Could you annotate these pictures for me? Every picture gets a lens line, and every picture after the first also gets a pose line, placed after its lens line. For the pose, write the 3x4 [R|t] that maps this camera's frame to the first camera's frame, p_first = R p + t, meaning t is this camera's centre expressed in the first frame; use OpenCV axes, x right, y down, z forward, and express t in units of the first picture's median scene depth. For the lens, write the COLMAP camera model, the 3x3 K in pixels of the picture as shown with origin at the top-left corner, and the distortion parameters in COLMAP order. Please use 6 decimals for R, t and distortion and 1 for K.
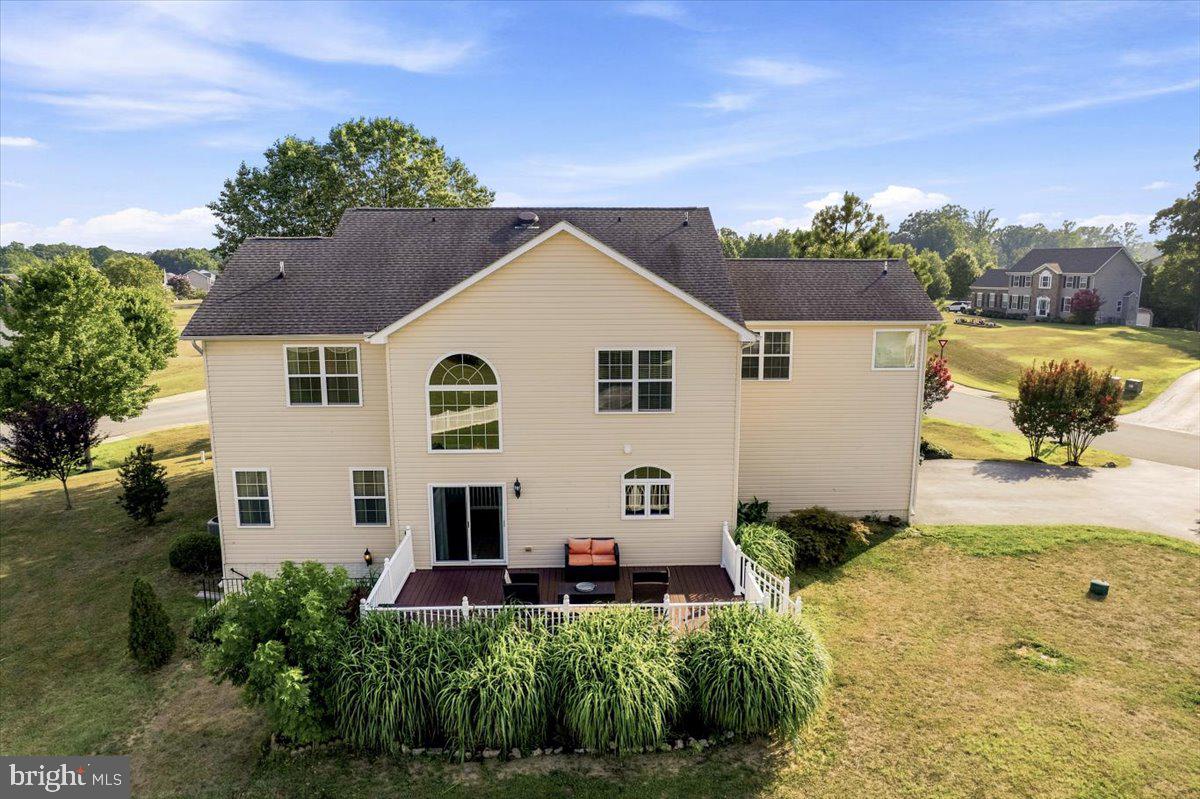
lens RADIAL K [[769.1, 0, 604.4], [0, 769.1, 403.6], [0, 0, 1]] dist [-0.076870, 0.064165]
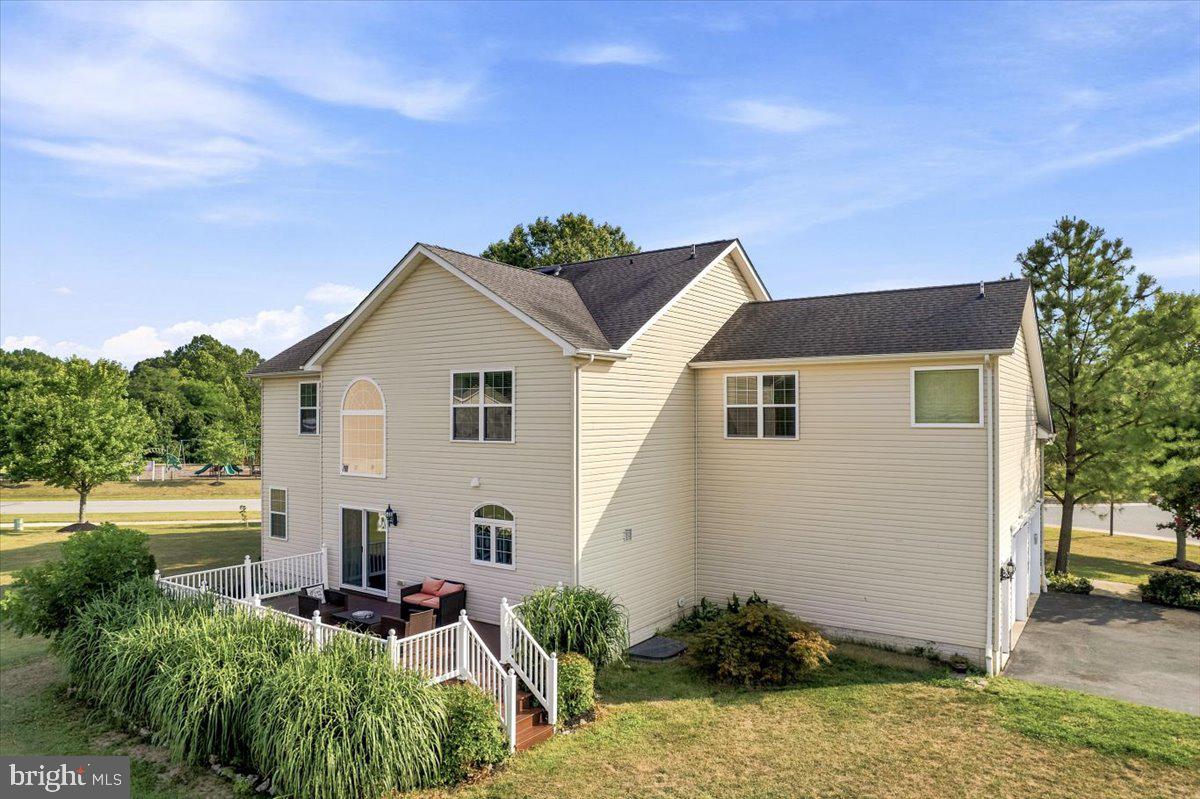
lens RADIAL K [[769.1, 0, 607.1], [0, 769.1, 398.5], [0, 0, 1]] dist [-0.076870, 0.064165]
pose [[0.798814, -0.011210, -0.601473, 0.681632], [-0.105307, 0.981783, -0.158156, 0.086679], [0.592289, 0.189677, 0.783081, 0.363034]]
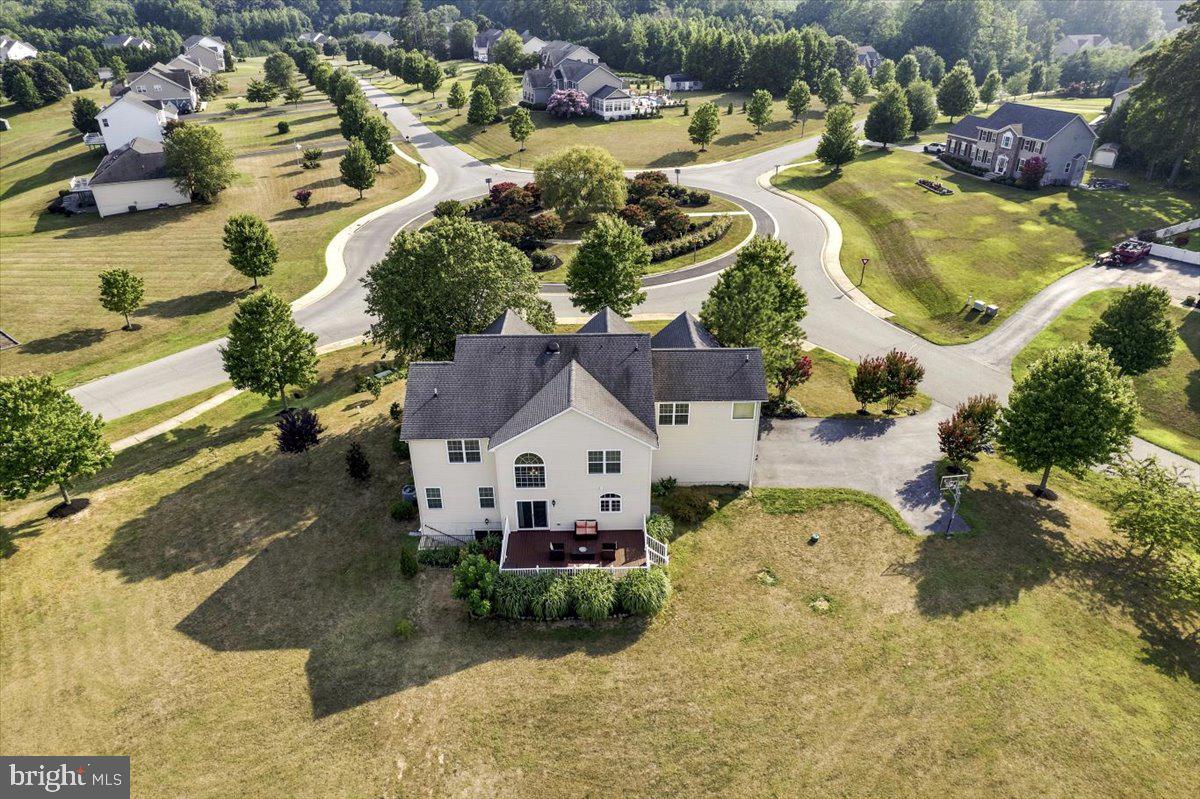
lens RADIAL K [[769.1, 0, 600.5], [0, 769.1, 402.1], [0, 0, 1]] dist [-0.076870, 0.064165]
pose [[0.999697, 0.006069, -0.023859, 0.079101], [0.002067, 0.945022, 0.327001, -0.911734], [0.024532, -0.326951, 0.944723, -1.058316]]
